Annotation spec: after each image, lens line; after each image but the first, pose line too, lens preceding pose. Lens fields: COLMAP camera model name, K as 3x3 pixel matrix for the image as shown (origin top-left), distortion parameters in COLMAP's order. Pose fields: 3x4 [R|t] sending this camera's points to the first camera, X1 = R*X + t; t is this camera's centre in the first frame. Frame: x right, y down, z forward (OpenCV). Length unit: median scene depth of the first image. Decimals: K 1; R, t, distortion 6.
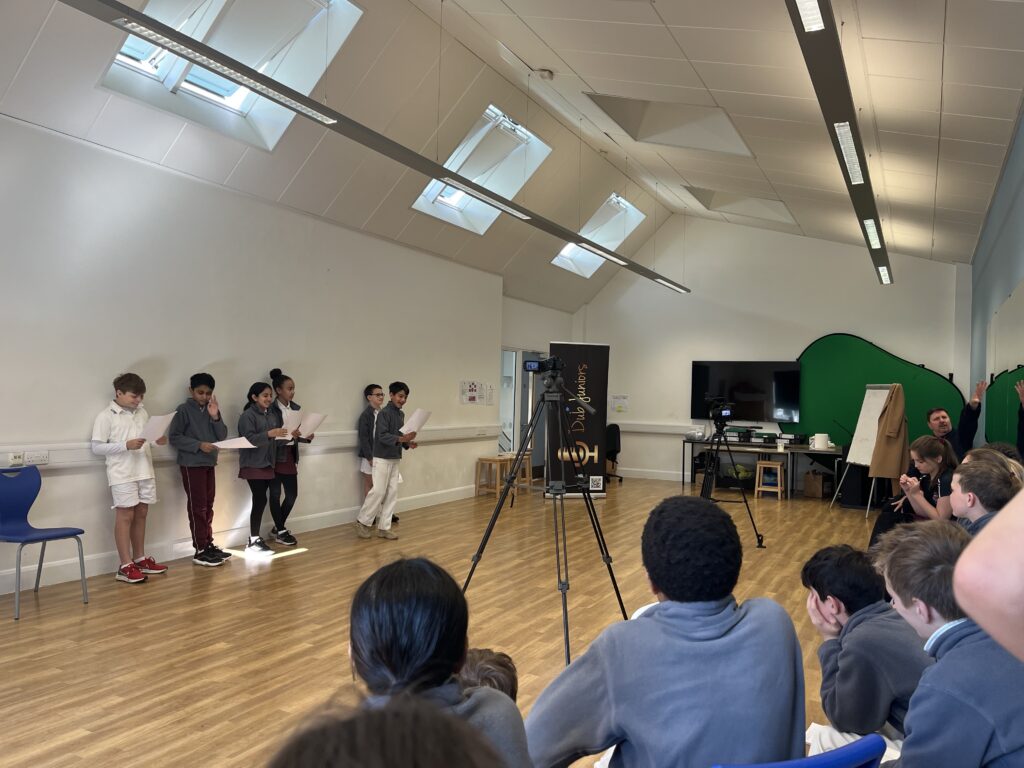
lens RADIAL K [[776.4, 0, 511.3], [0, 776.4, 387.3], [0, 0, 1]] dist [0.077673, -0.100313]
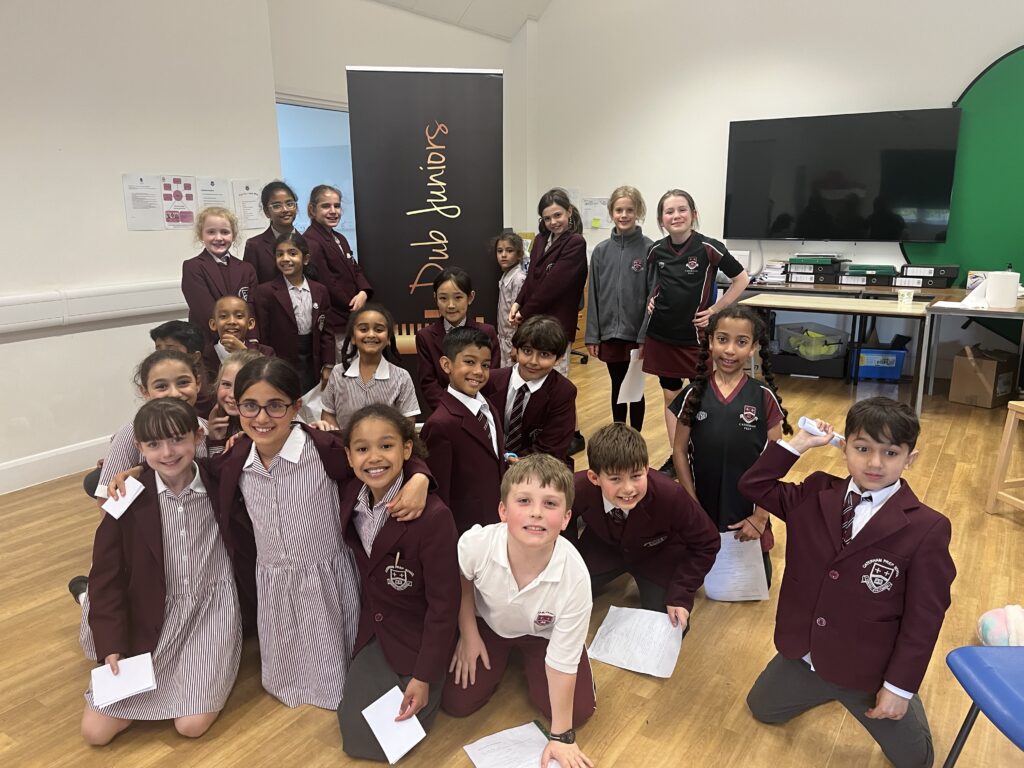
lens RADIAL K [[776.4, 0, 511.3], [0, 776.4, 387.3], [0, 0, 1]] dist [0.077673, -0.100313]
pose [[0.996006, -0.013397, -0.088278, 0.176832], [0.034135, 0.970709, 0.237822, 0.009464], [0.082506, -0.239886, 0.967289, 0.603613]]
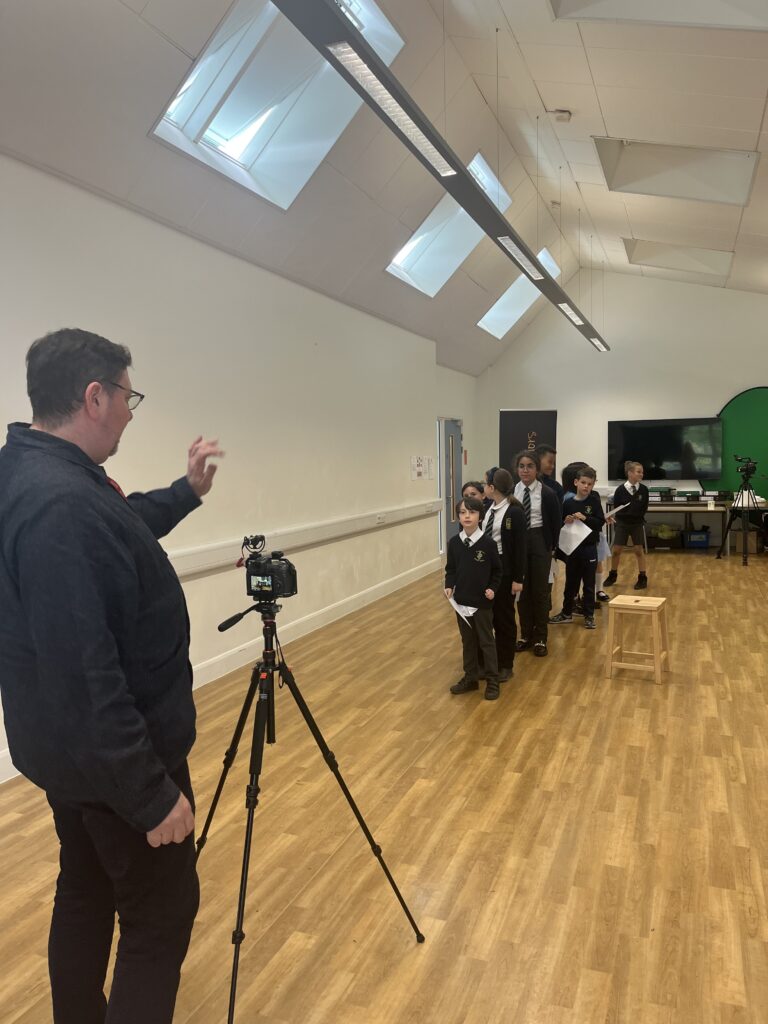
lens RADIAL K [[776.4, 0, 384.0], [0, 776.4, 512.0], [0, 0, 1]] dist [0.077673, -0.100313]
pose [[0.992969, -0.056714, 0.103904, -0.205531], [0.047938, 0.995219, 0.085099, -0.023315], [-0.108234, -0.079520, 0.990940, 0.062592]]
